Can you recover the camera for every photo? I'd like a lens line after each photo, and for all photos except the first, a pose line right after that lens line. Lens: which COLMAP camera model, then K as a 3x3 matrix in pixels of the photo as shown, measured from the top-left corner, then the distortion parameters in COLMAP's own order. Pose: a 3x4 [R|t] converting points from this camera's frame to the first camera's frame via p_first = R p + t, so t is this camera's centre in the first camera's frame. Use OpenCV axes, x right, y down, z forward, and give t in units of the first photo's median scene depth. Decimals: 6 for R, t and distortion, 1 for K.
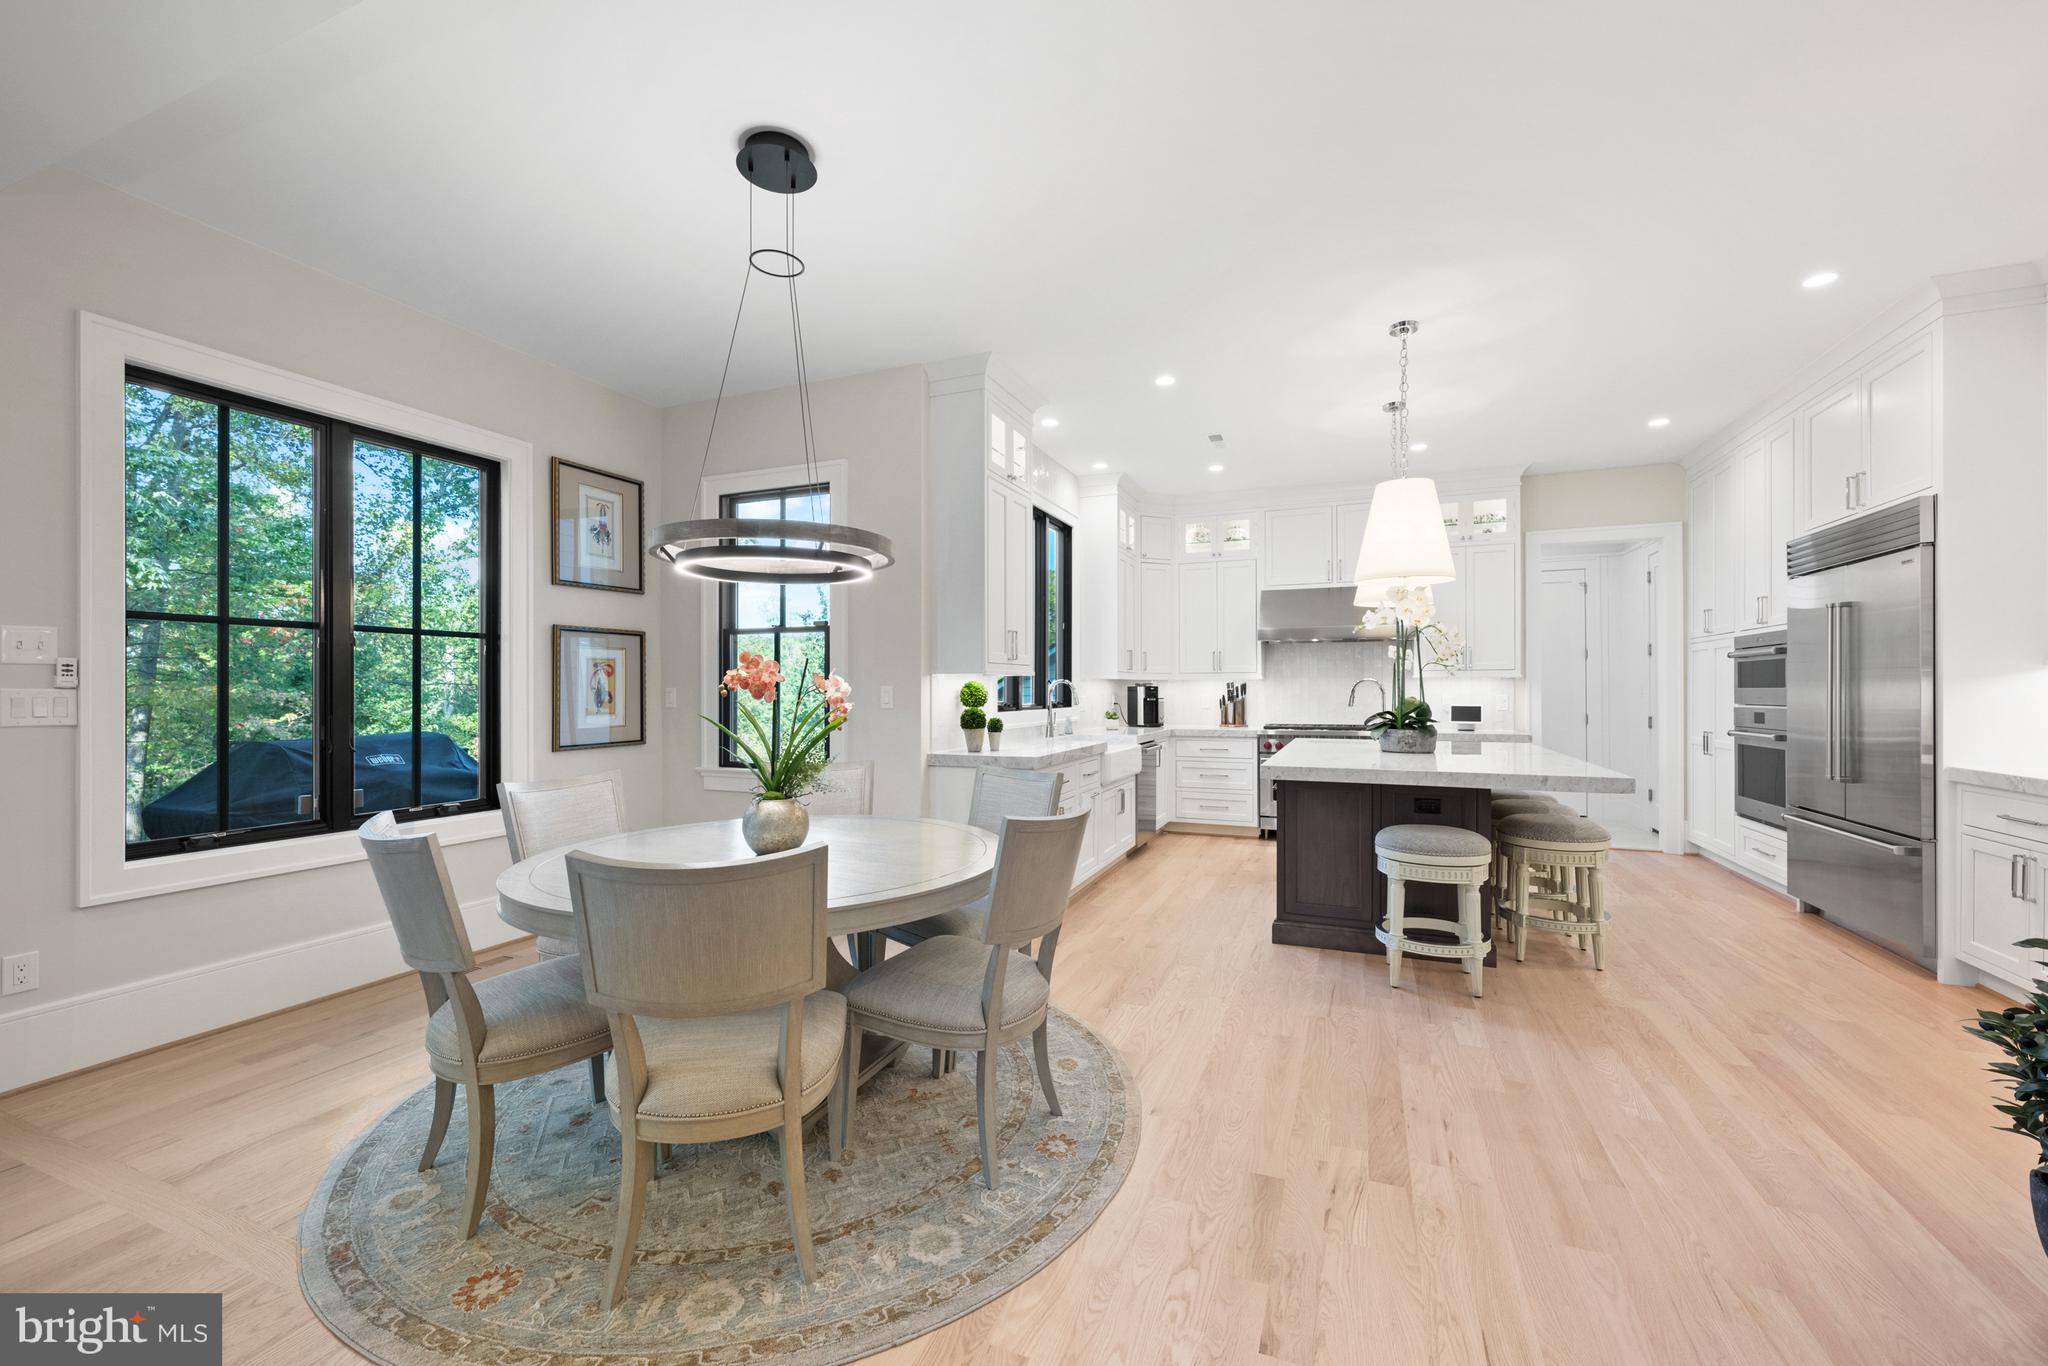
lens RADIAL K [[812.0, 0, 1021.1], [0, 812.0, 689.7], [0, 0, 1]] dist [-0.000625, -0.000341]
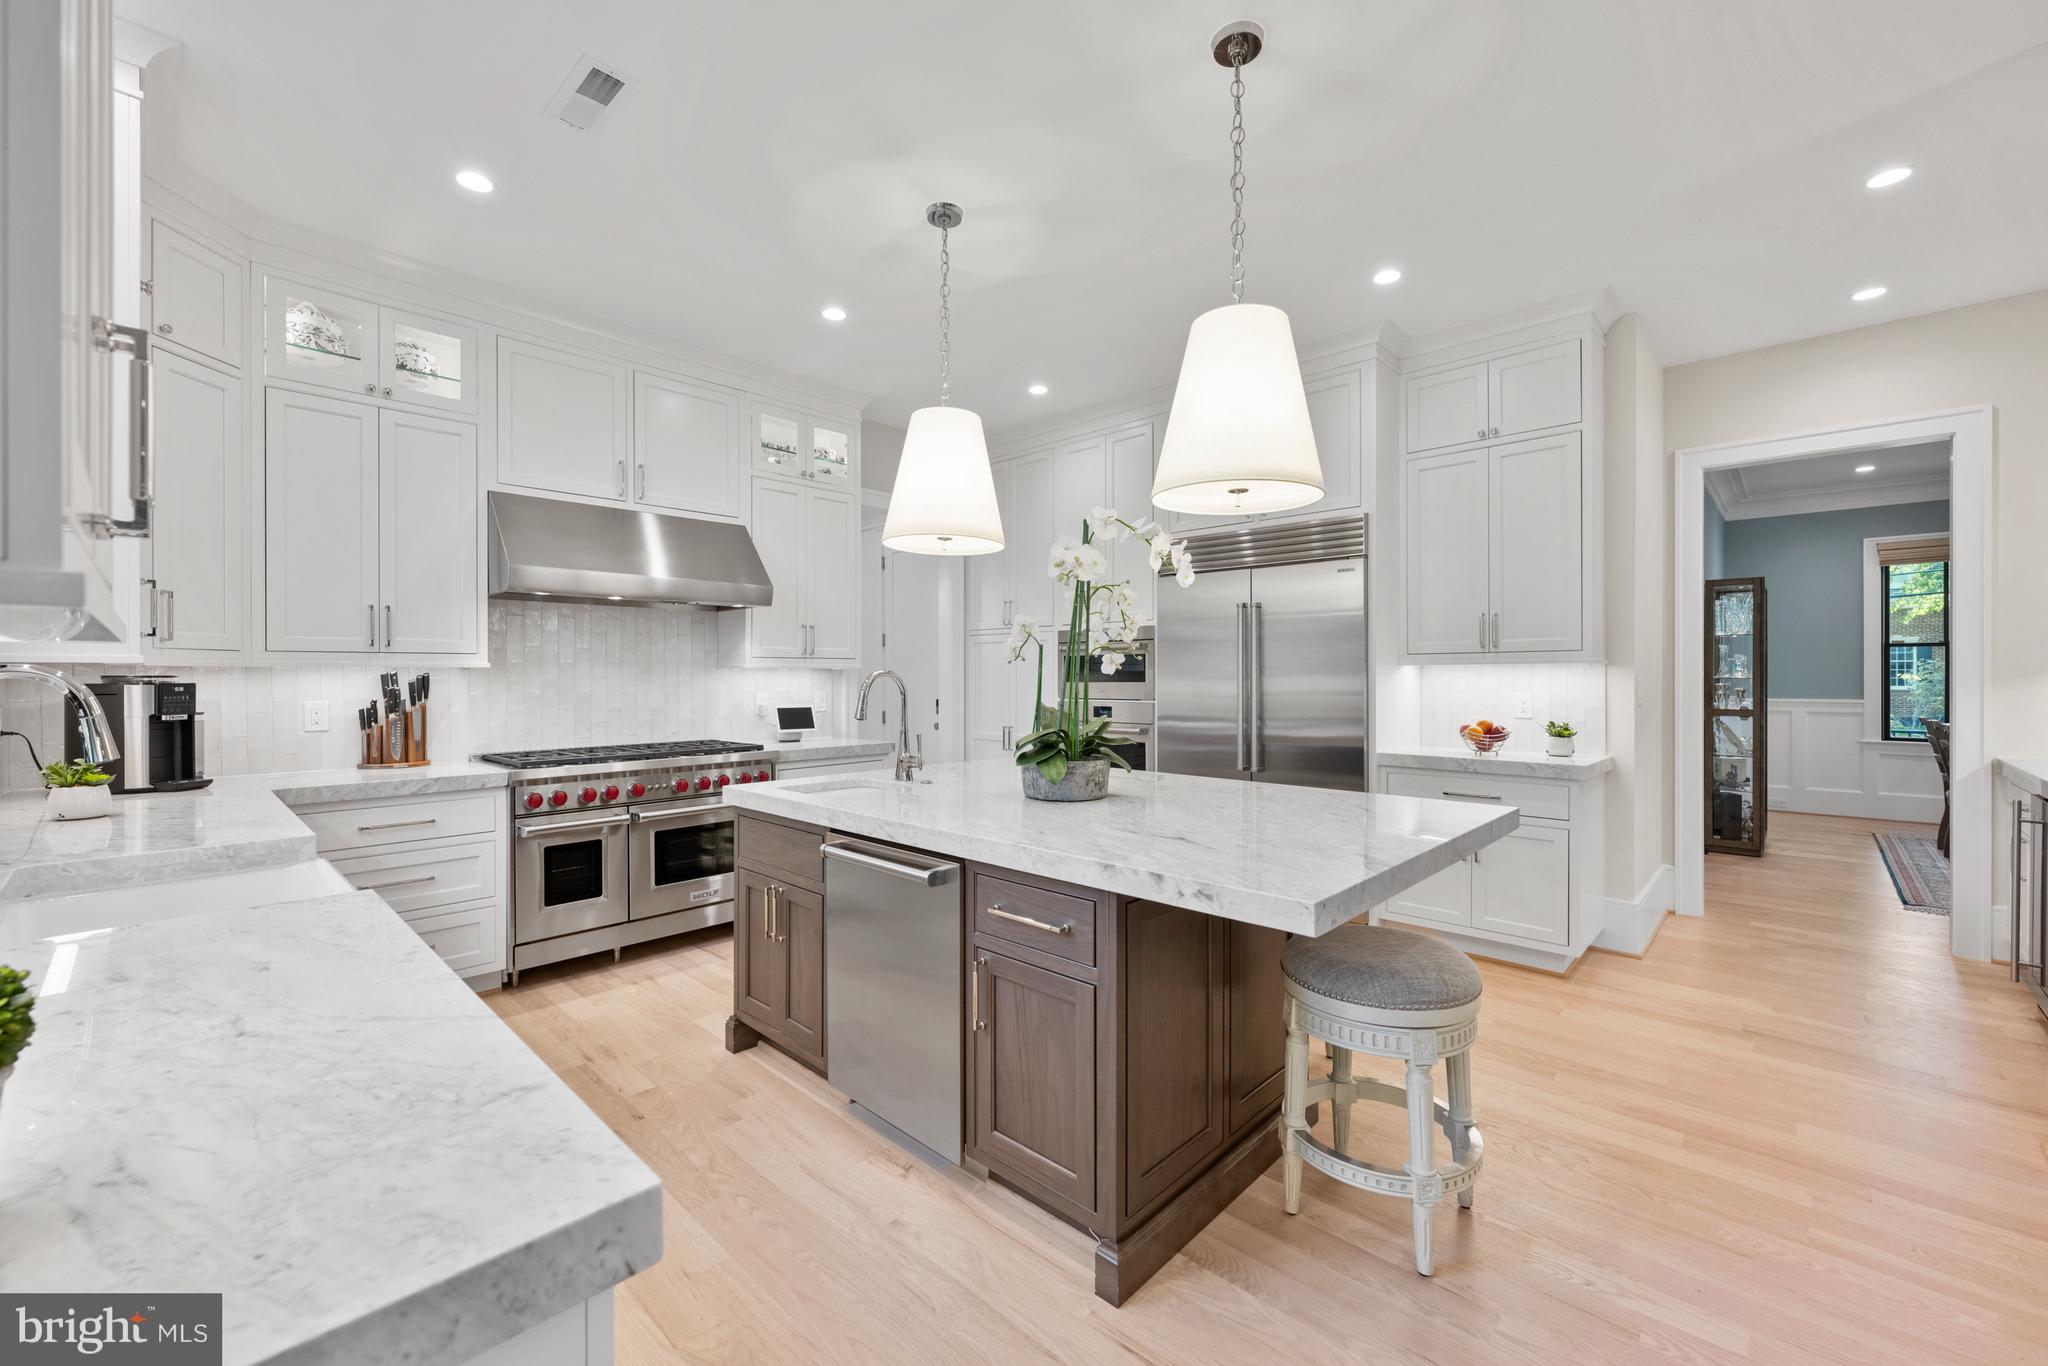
lens RADIAL K [[826.6, 0, 1017.0], [0, 826.6, 670.8], [0, 0, 1]] dist [0.001408, 0.000087]
pose [[0.358906, 0.007980, 0.933339, -0.059594], [0.002522, 0.999952, -0.009520, -0.005201], [-0.933370, 0.005771, 0.358869, 0.507964]]
